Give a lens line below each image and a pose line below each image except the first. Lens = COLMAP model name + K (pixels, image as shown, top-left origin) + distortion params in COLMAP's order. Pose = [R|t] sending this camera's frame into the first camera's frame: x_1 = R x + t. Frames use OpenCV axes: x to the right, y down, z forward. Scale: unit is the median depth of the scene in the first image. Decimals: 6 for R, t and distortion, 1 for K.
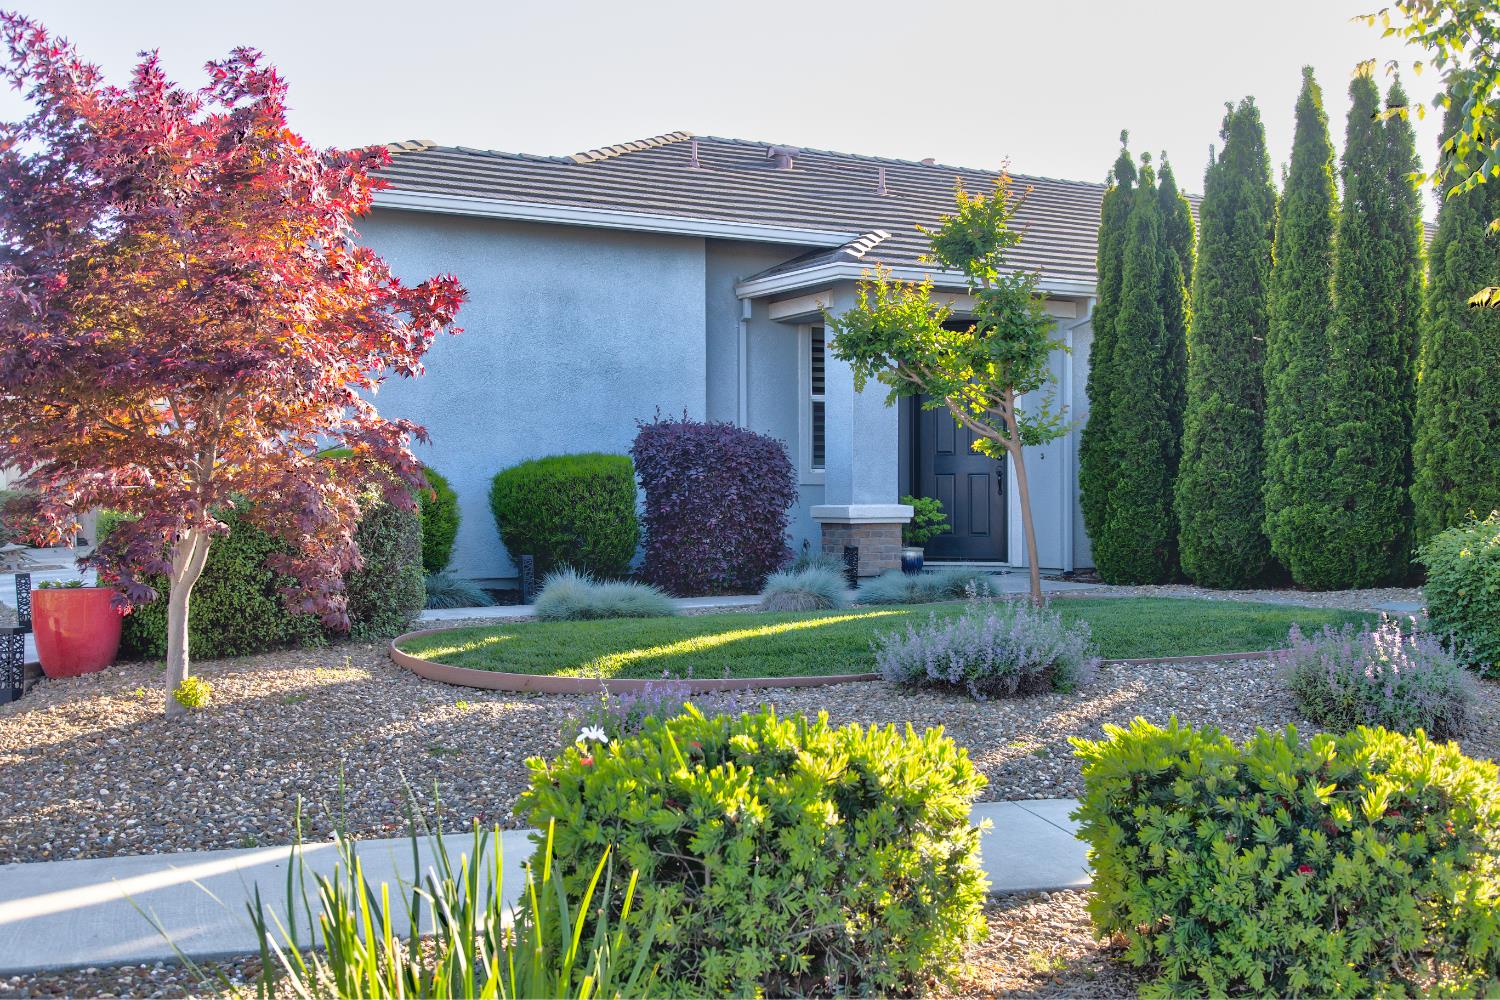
lens RADIAL K [[1531.6, 0, 747.9], [0, 1531.6, 503.5], [0, 0, 1]] dist [0.008468, 0.000000]
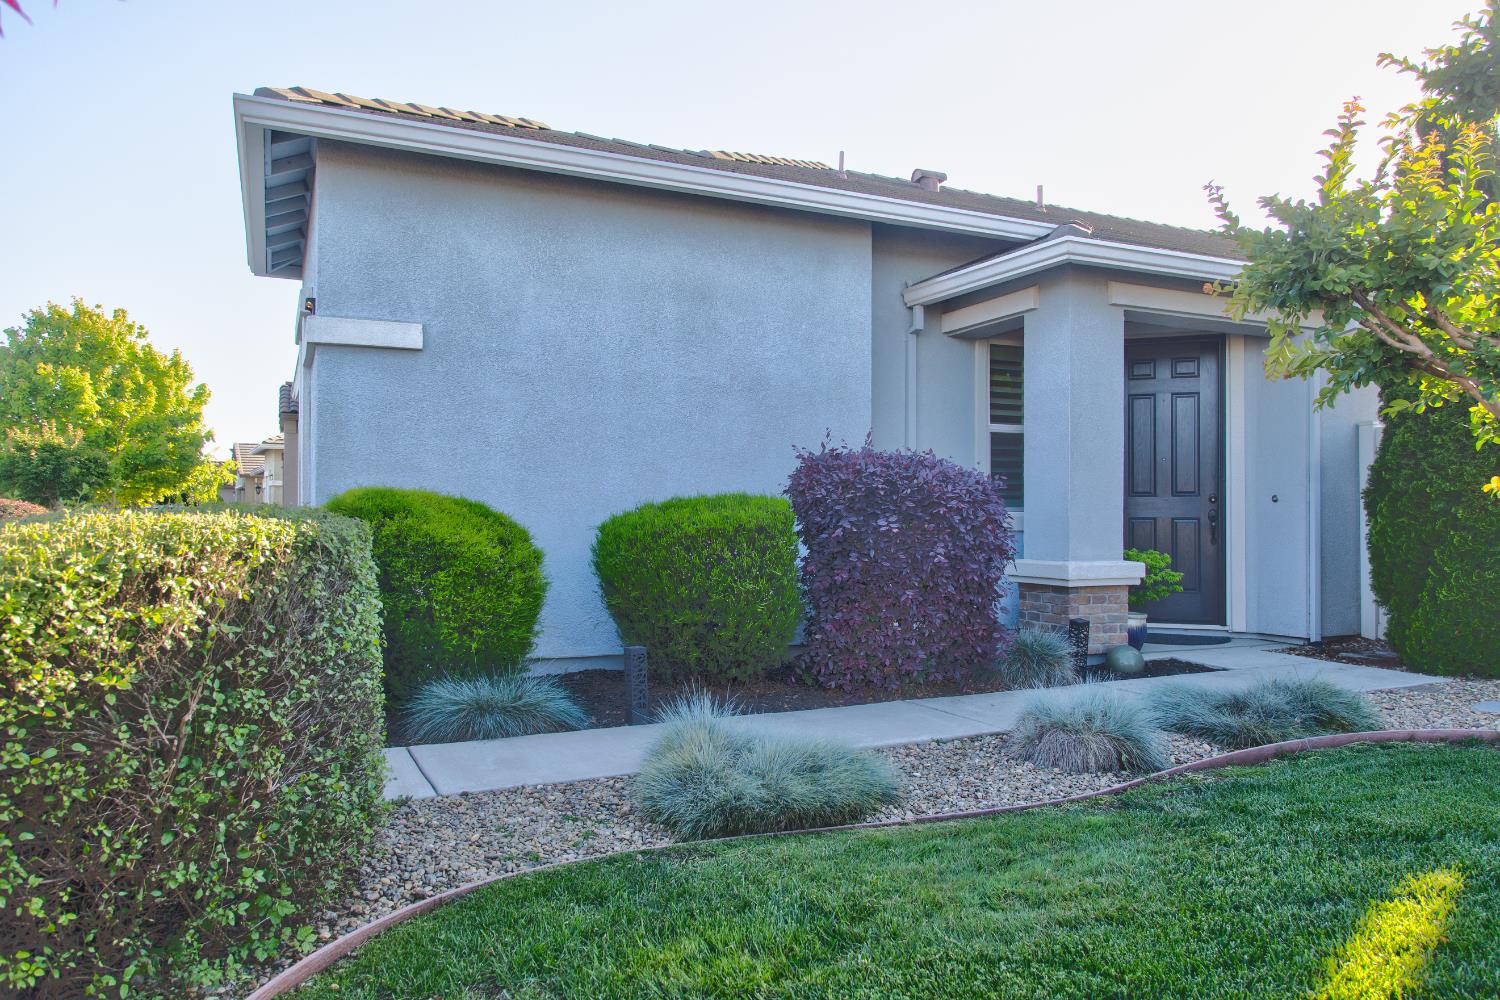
lens RADIAL K [[1027.3, 0, 750.8], [0, 1027.3, 498.2], [0, 0, 1]] dist [0.006687, 0.001926]
pose [[0.997547, 0.004778, -0.069833, -0.060547], [-0.006454, 0.999696, -0.023794, -0.019417], [0.069698, 0.024186, 0.997275, 0.523228]]
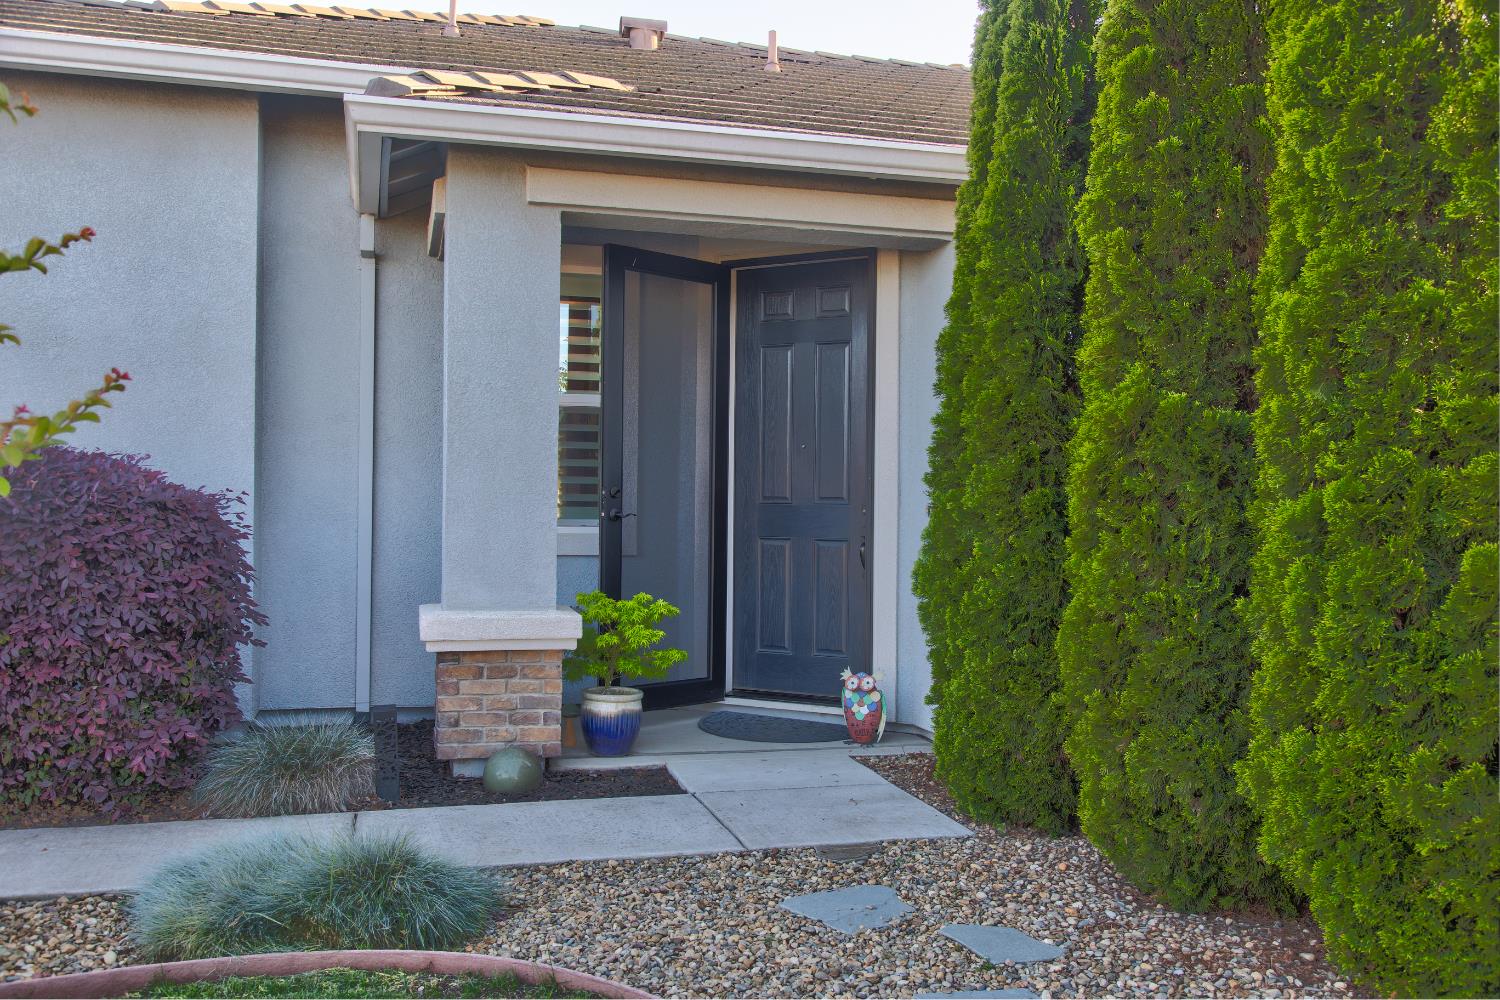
lens RADIAL K [[1322.3, 0, 753.0], [0, 1322.3, 498.0], [0, 0, 1]] dist [-0.010613, -0.005333]
pose [[0.972370, 0.013264, -0.233068, 0.287971], [-0.015629, 0.999843, -0.008301, -0.036757], [0.232921, 0.011714, 0.972425, 0.676880]]
